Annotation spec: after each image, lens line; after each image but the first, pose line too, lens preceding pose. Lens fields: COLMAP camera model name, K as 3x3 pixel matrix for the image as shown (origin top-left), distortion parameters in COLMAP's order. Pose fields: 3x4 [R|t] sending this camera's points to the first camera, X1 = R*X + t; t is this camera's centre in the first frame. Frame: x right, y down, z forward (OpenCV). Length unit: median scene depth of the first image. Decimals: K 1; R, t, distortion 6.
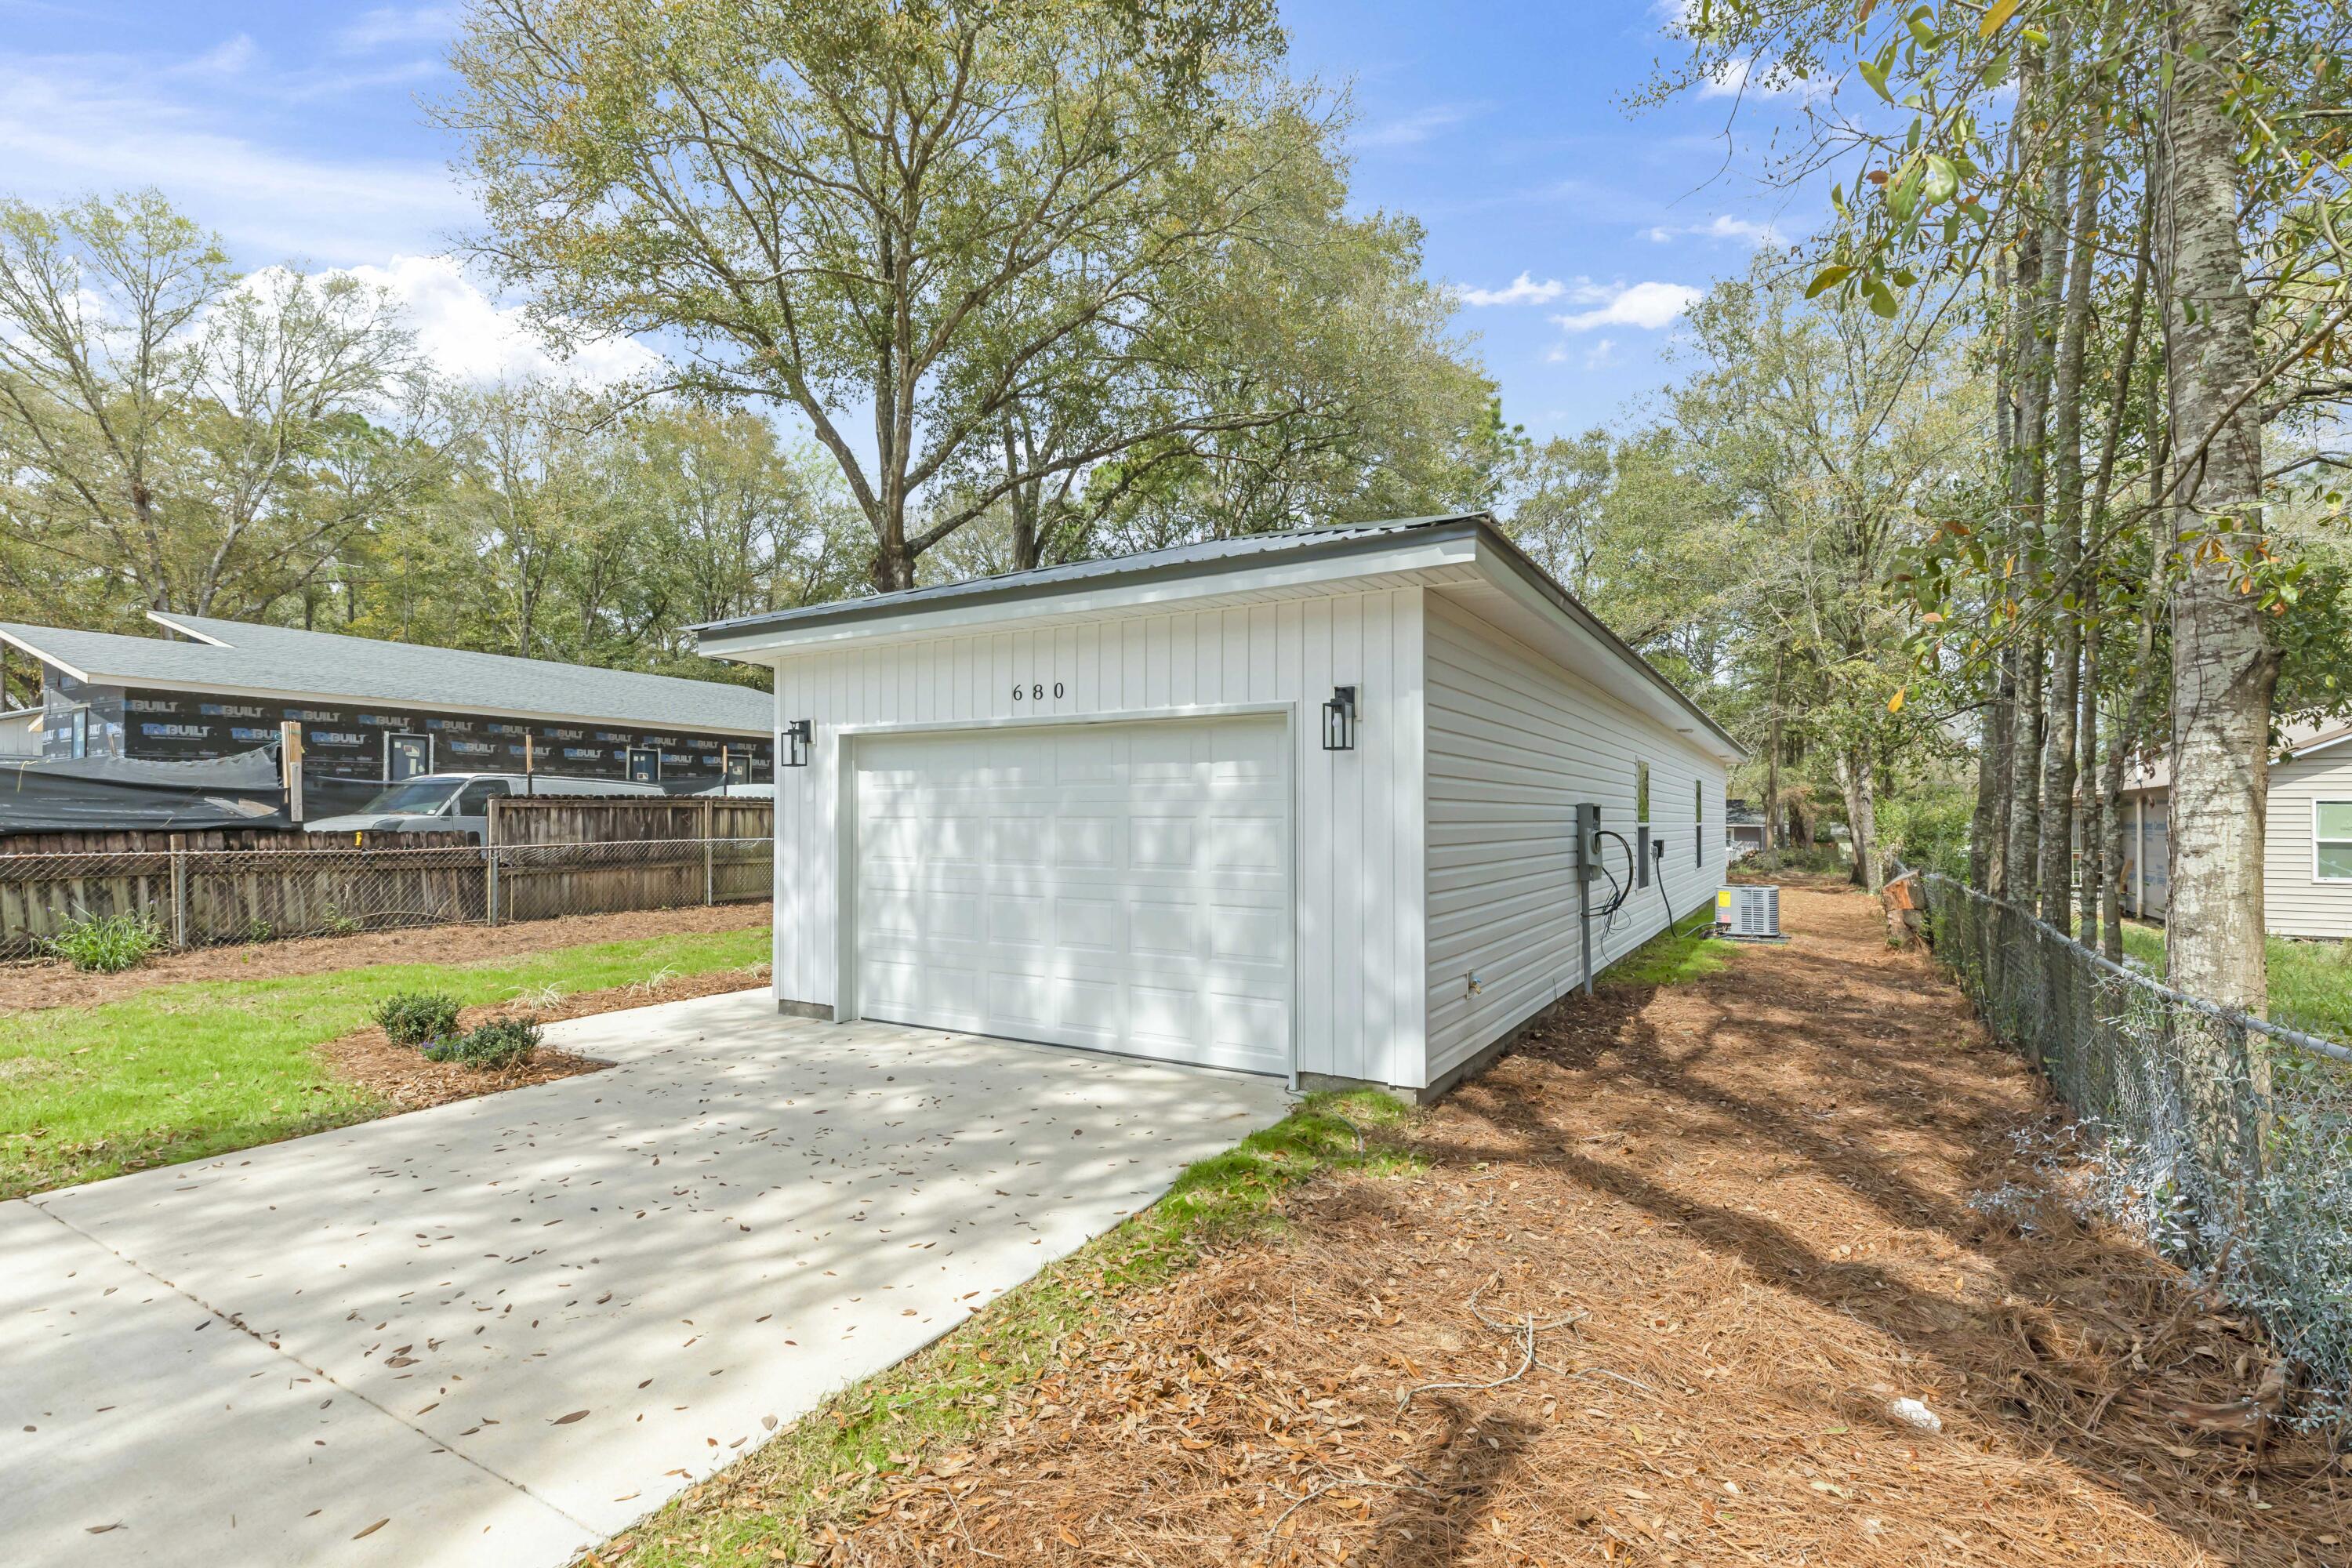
lens RADIAL K [[1071.4, 0, 1177.9], [0, 1071.4, 827.4], [0, 0, 1]] dist [-0.000372, -0.000219]
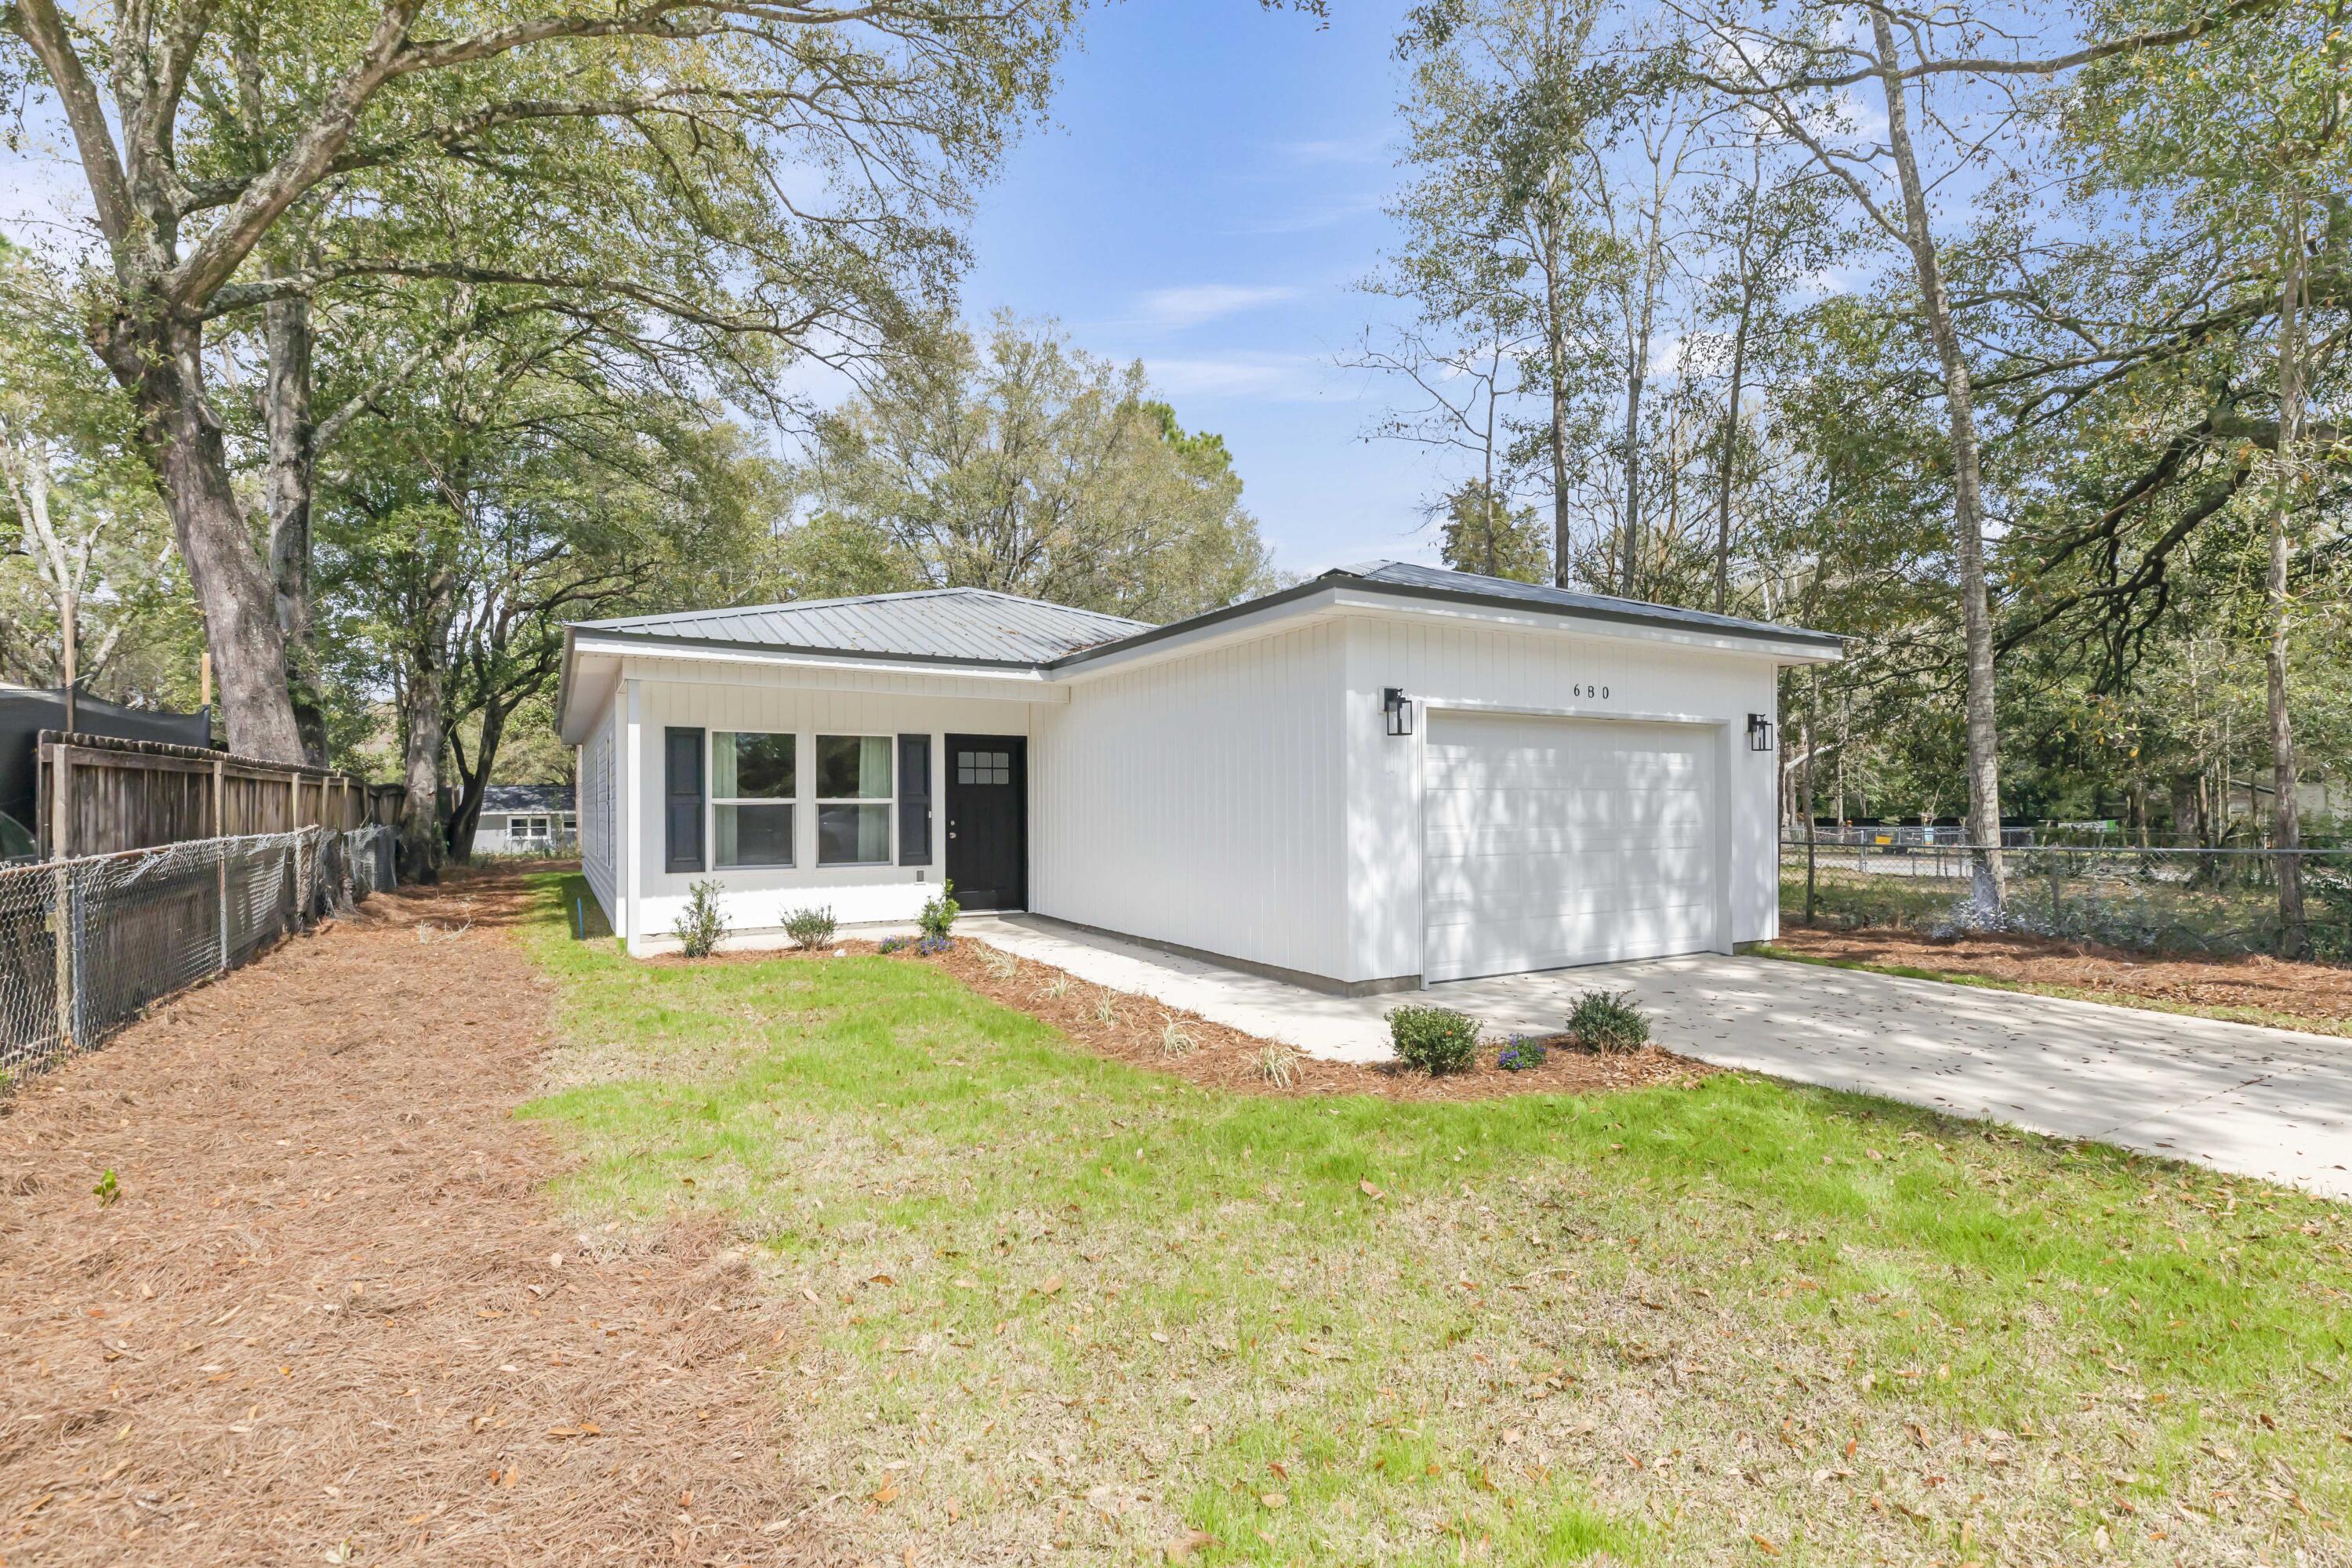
lens RADIAL K [[1079.9, 0, 1169.4], [0, 1079.9, 807.0], [0, 0, 1]] dist [0.002005, -0.000033]
pose [[0.486878, -0.016666, 0.873311, -1.456625], [0.002919, 0.999843, 0.017454, -0.012081], [-0.873465, -0.005949, 0.486850, 0.782621]]
